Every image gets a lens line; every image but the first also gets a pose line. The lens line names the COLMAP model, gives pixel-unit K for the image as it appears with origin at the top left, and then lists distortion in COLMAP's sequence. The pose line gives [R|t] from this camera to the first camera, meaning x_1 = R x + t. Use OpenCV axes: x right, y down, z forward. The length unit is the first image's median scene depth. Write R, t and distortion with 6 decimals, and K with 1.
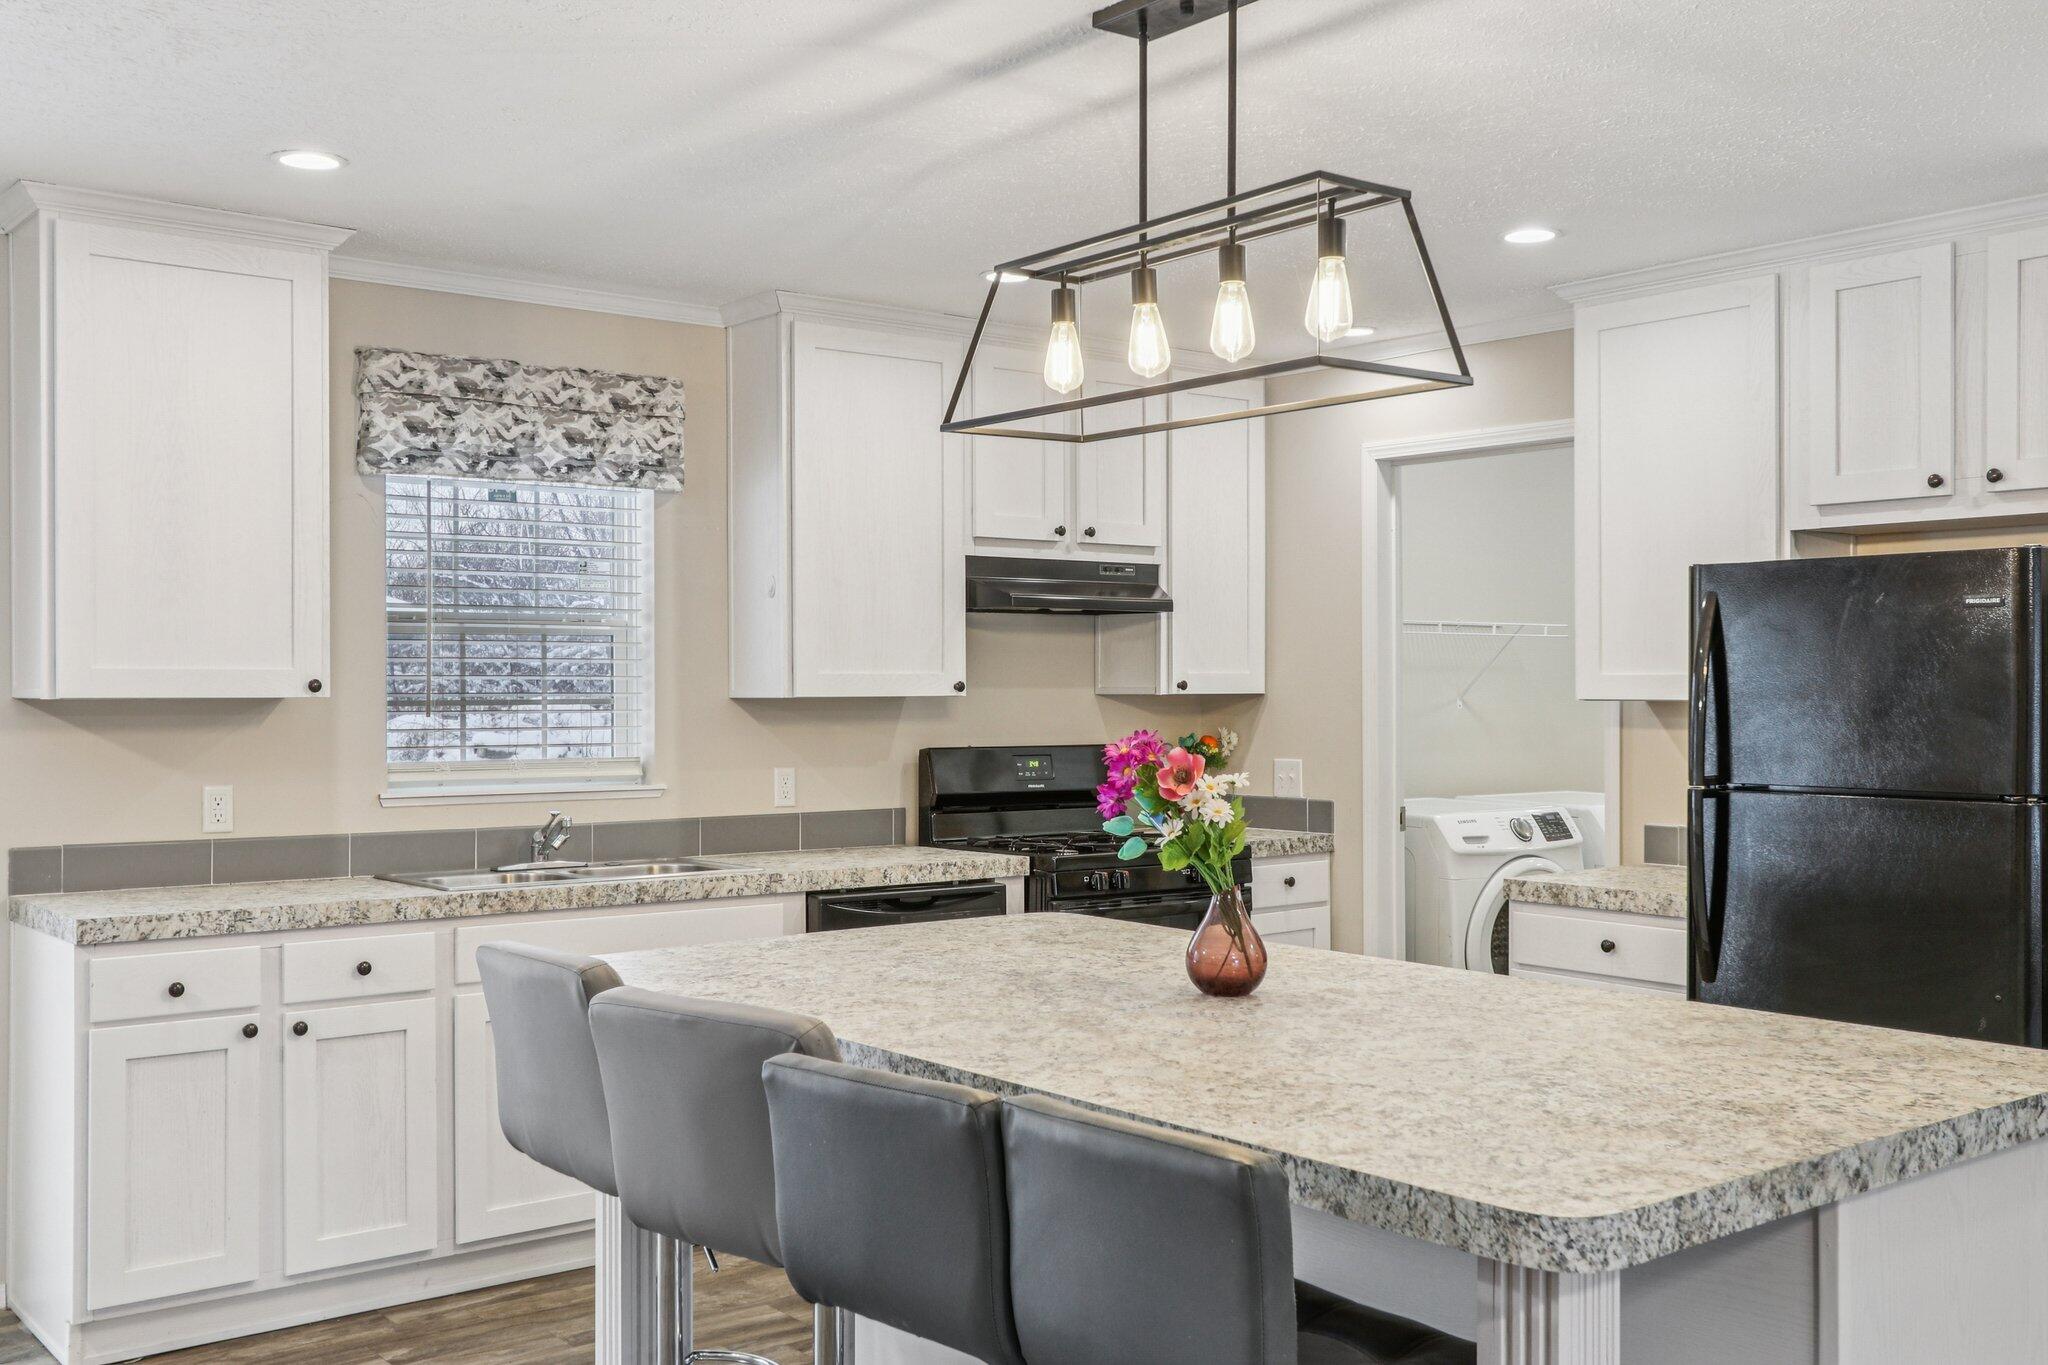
lens RADIAL K [[1973.9, 0, 1034.3], [0, 1973.9, 680.9], [0, 0, 1]] dist [0.014444, 0.000000]
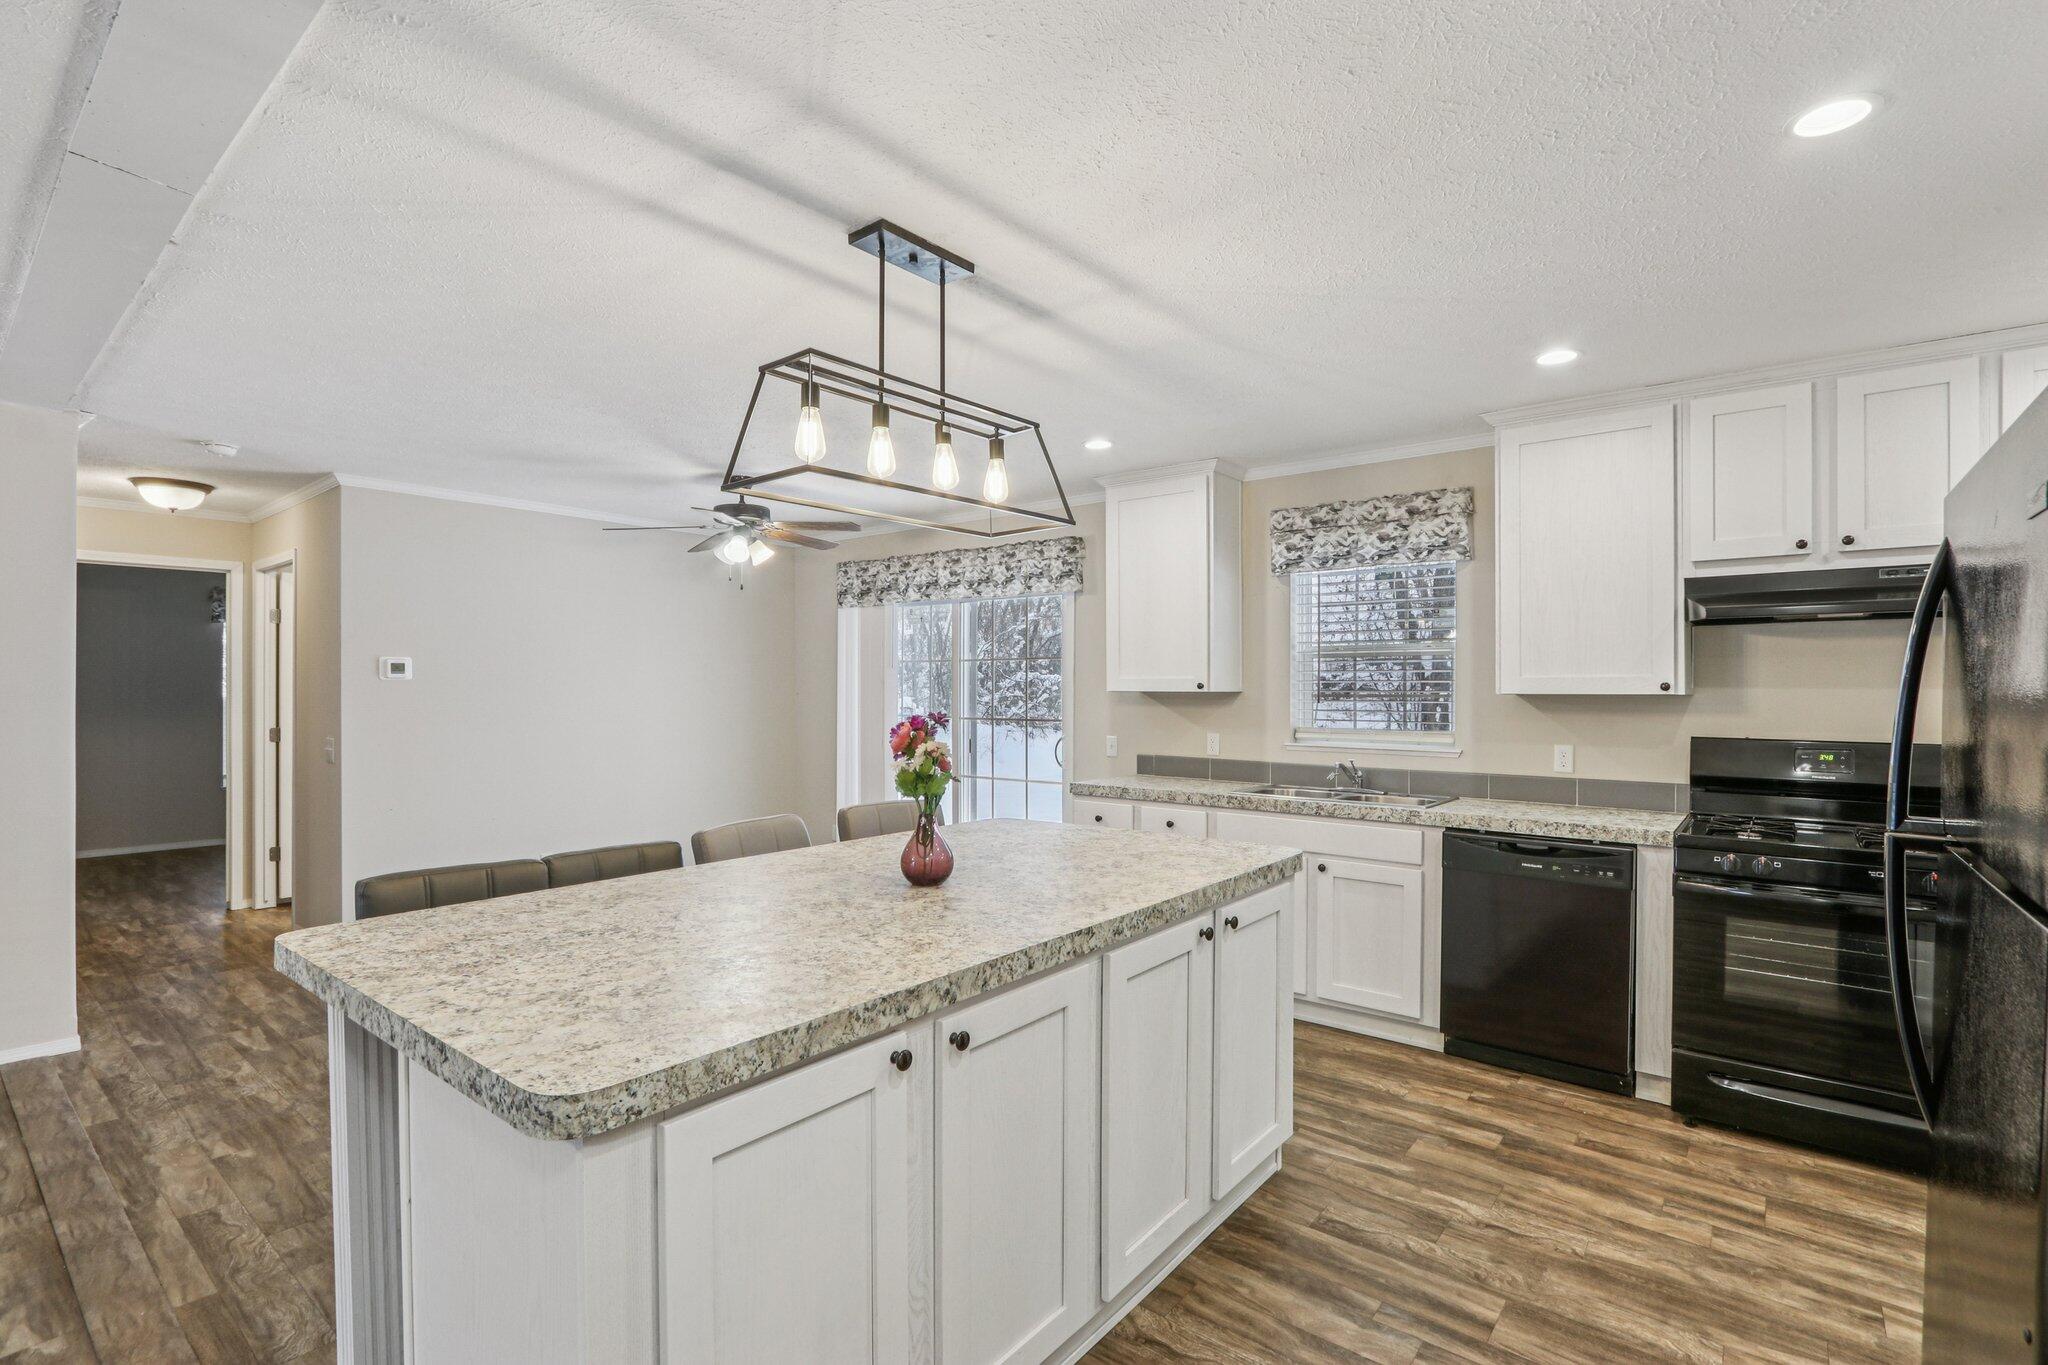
lens RADIAL K [[948.2, 0, 1023.5], [0, 948.2, 691.6], [0, 0, 1]] dist [-0.011908, 0.000743]
pose [[0.217681, 0.004788, -0.976008, 0.511420], [0.001015, 0.999986, 0.005132, 0.002714], [0.976019, -0.002108, 0.217674, 0.559682]]
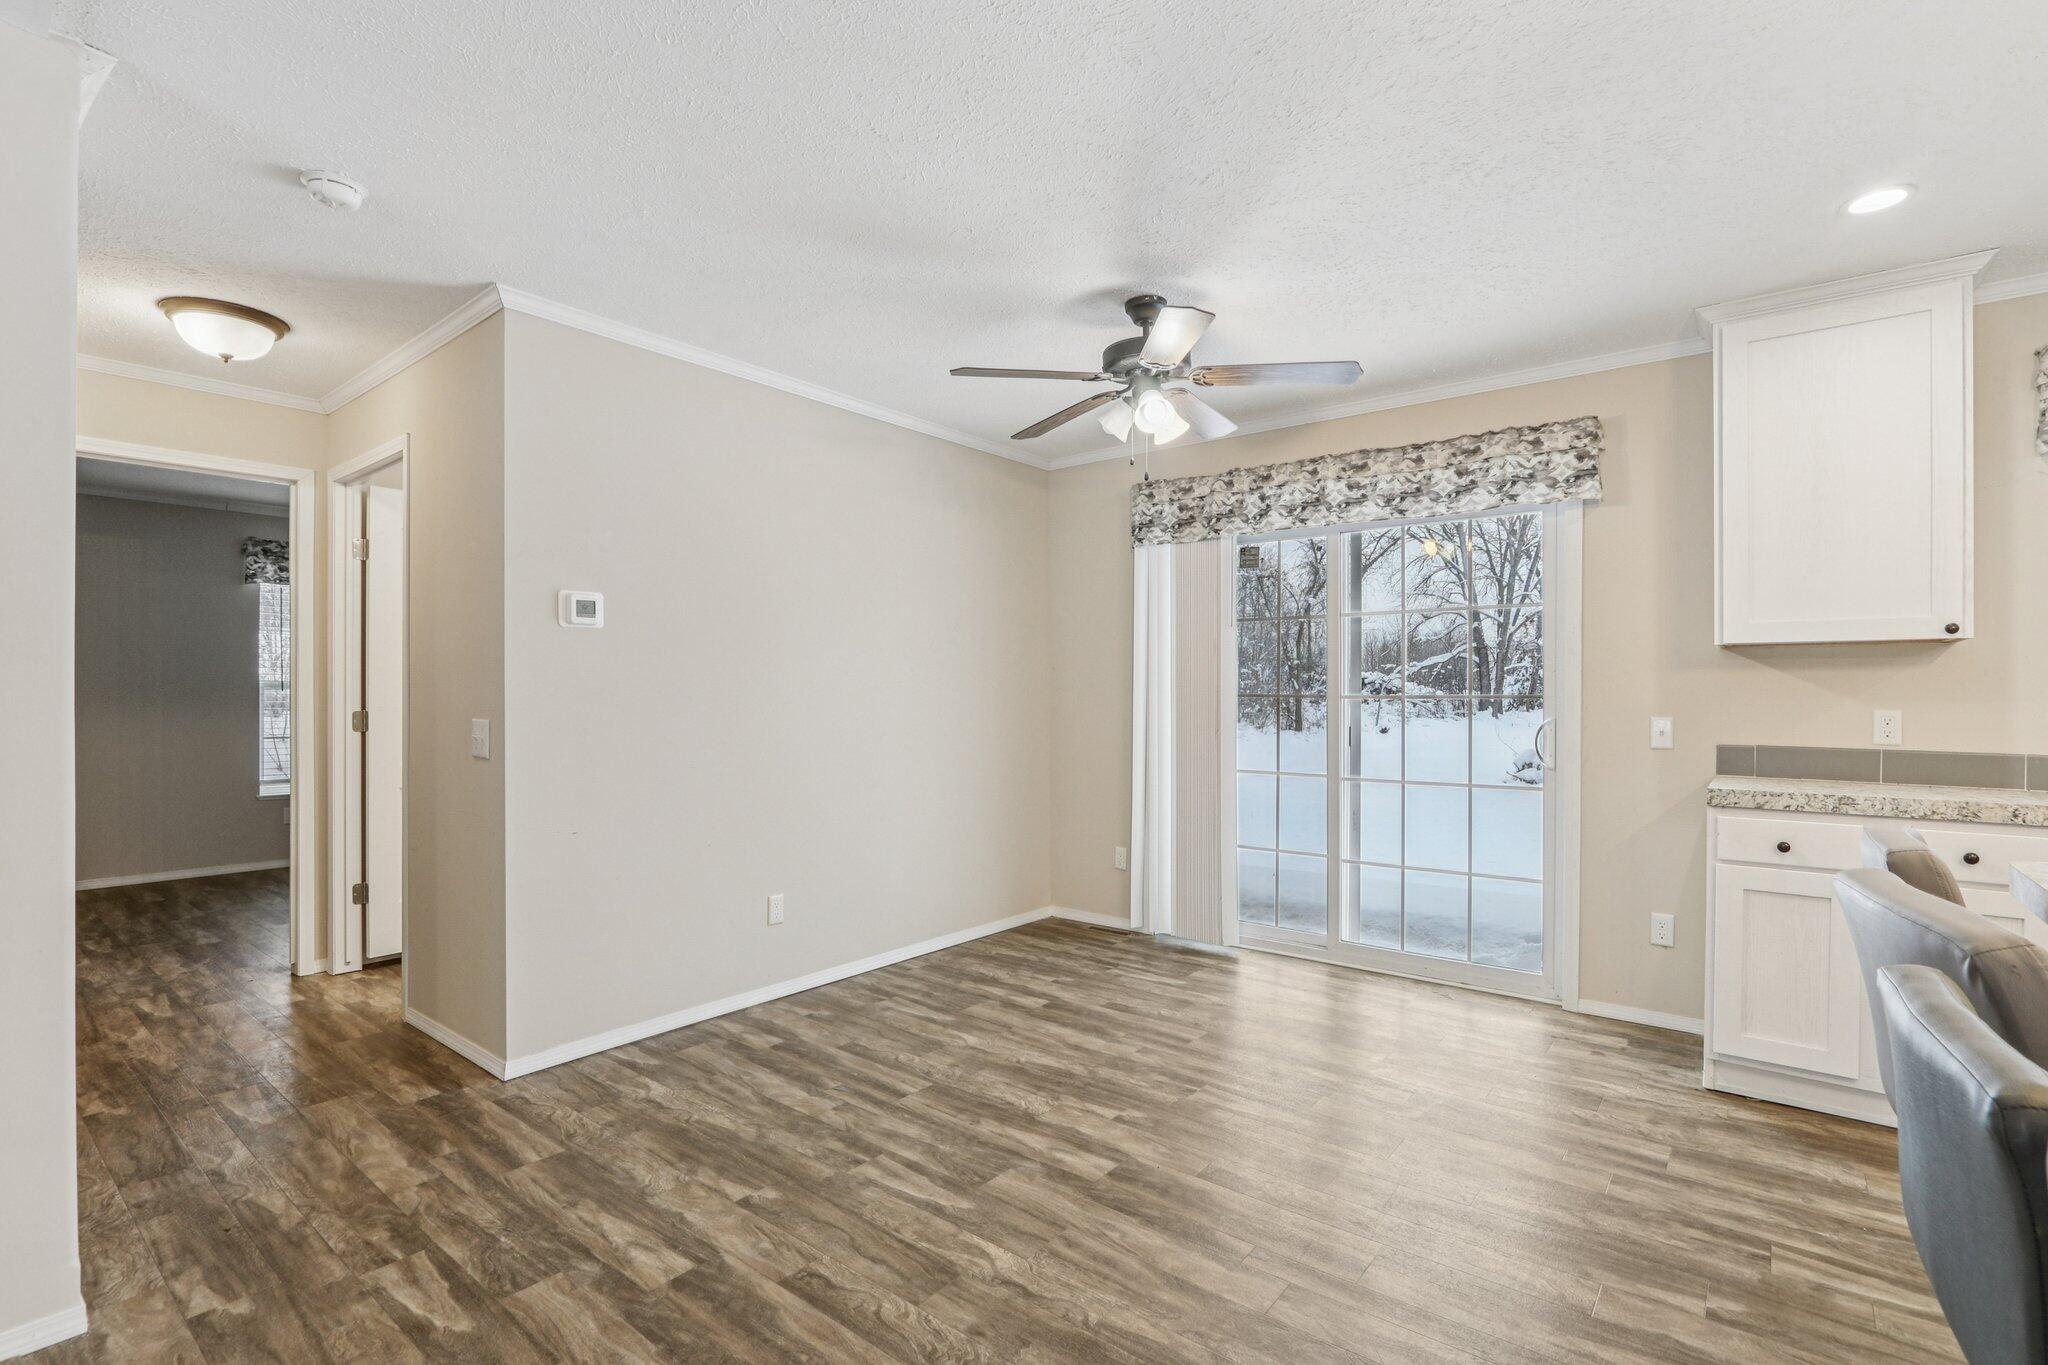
lens RADIAL K [[948.2, 0, 1026.2], [0, 948.2, 699.6], [0, 0, 1]] dist [-0.011908, 0.000743]
pose [[0.223574, 0.007126, -0.974661, 0.074995], [0.001823, 0.999968, 0.007729, 0.038381], [0.974685, -0.003505, 0.223554, 0.276635]]
